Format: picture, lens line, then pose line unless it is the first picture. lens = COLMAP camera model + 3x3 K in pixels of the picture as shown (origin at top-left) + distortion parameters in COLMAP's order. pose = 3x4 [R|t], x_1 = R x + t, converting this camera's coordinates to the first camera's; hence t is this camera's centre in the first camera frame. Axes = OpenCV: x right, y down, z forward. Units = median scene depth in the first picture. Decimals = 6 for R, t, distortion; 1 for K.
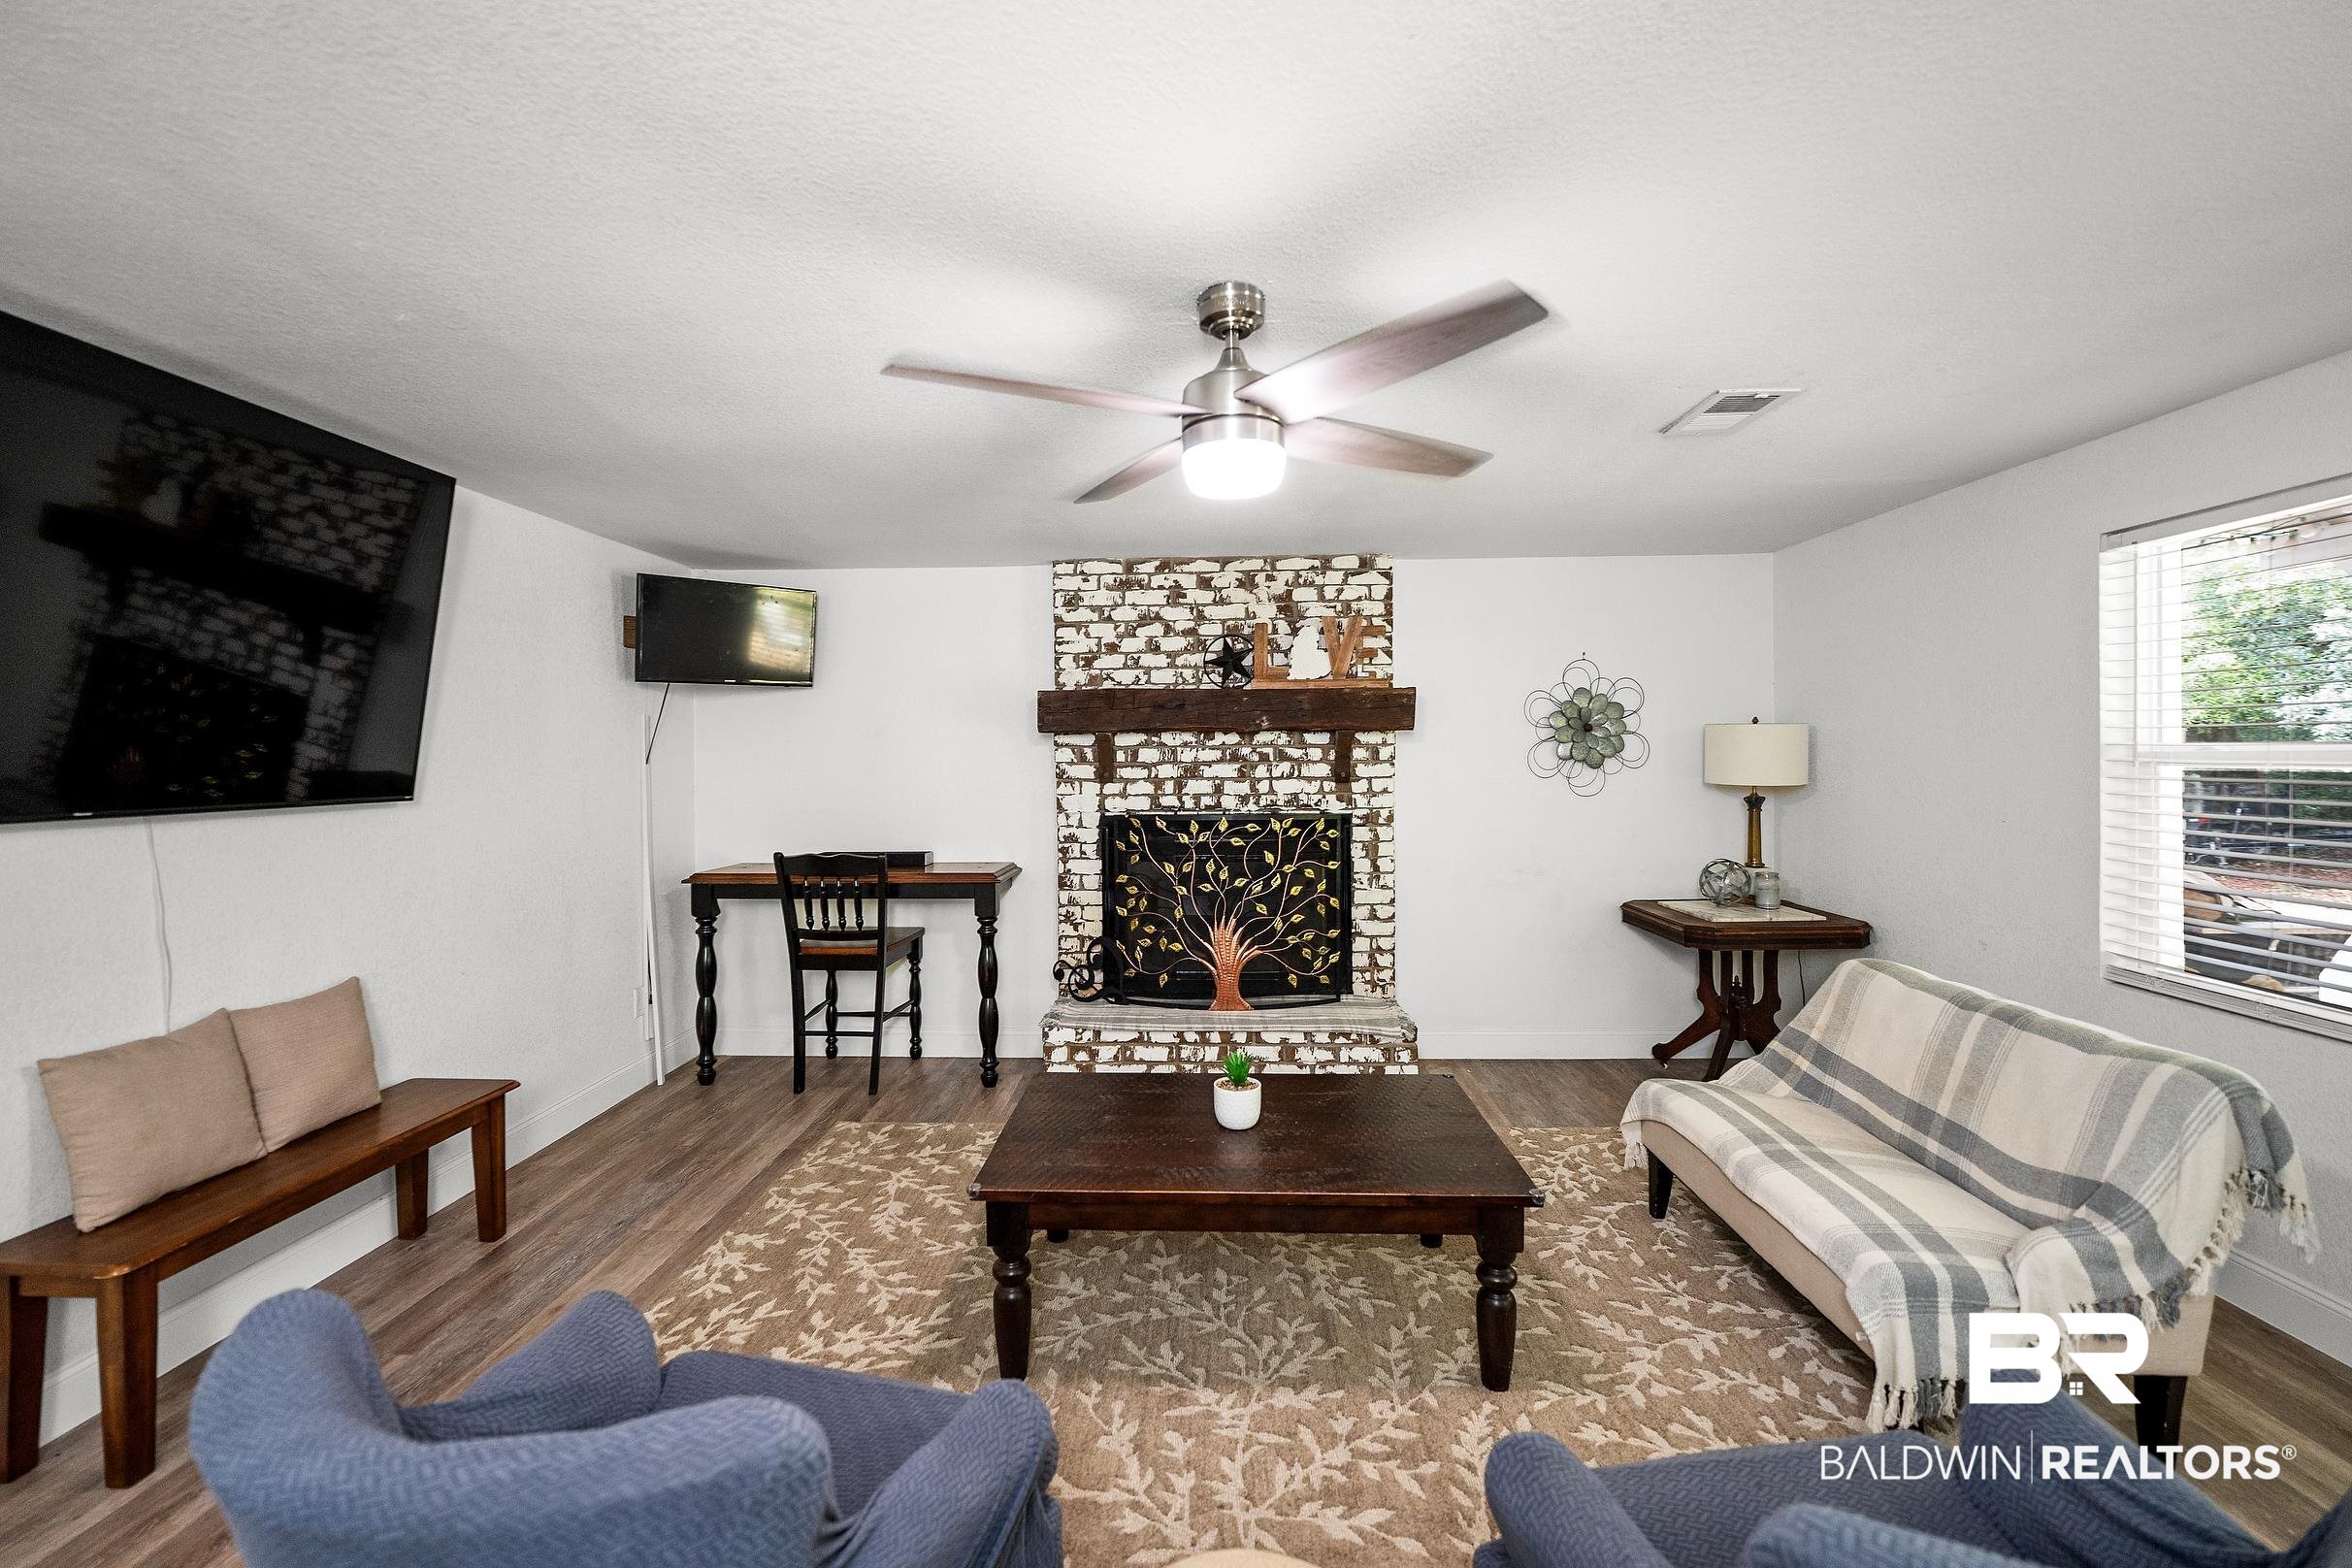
lens RADIAL K [[955.7, 0, 1181.5], [0, 955.7, 764.1], [0, 0, 1]] dist [-0.007469, 0.000275]
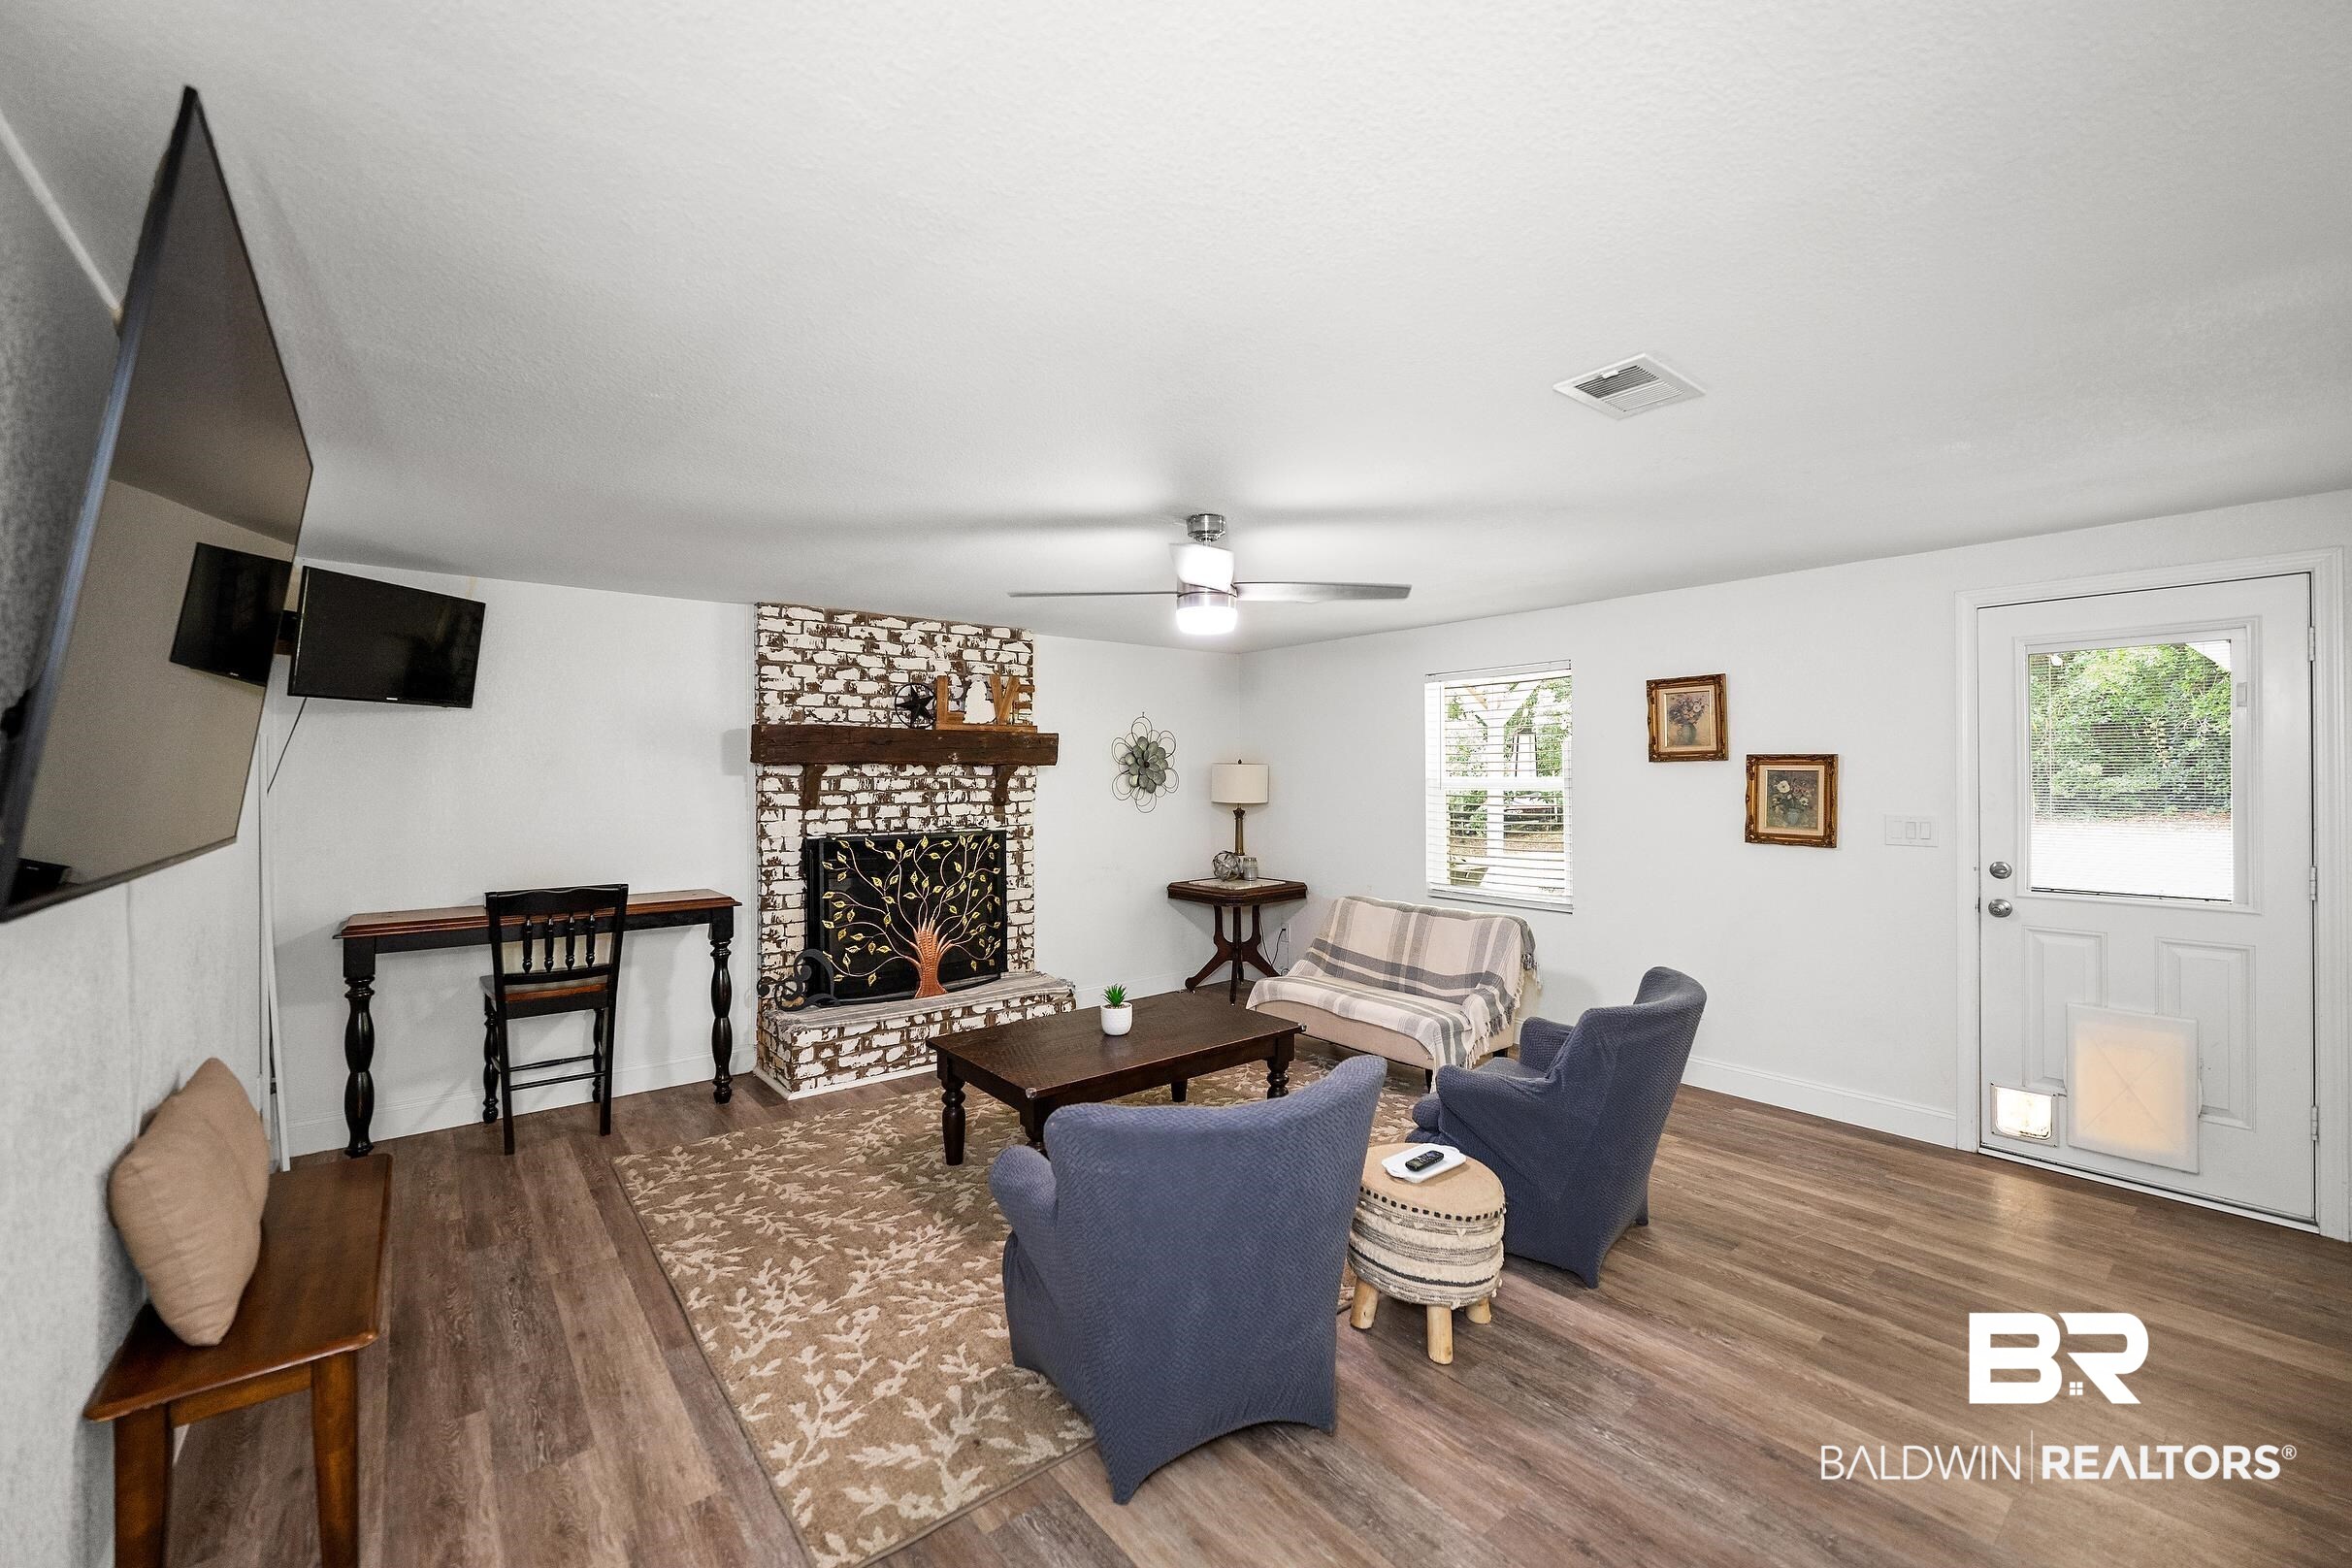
lens RADIAL K [[955.7, 0, 1177.5], [0, 955.7, 778.8], [0, 0, 1]] dist [-0.007469, 0.000275]
pose [[0.748315, 0.002172, 0.663341, -0.506550], [0.005371, 0.999942, -0.009334, -0.003445], [-0.663322, 0.010548, 0.748259, -0.108858]]
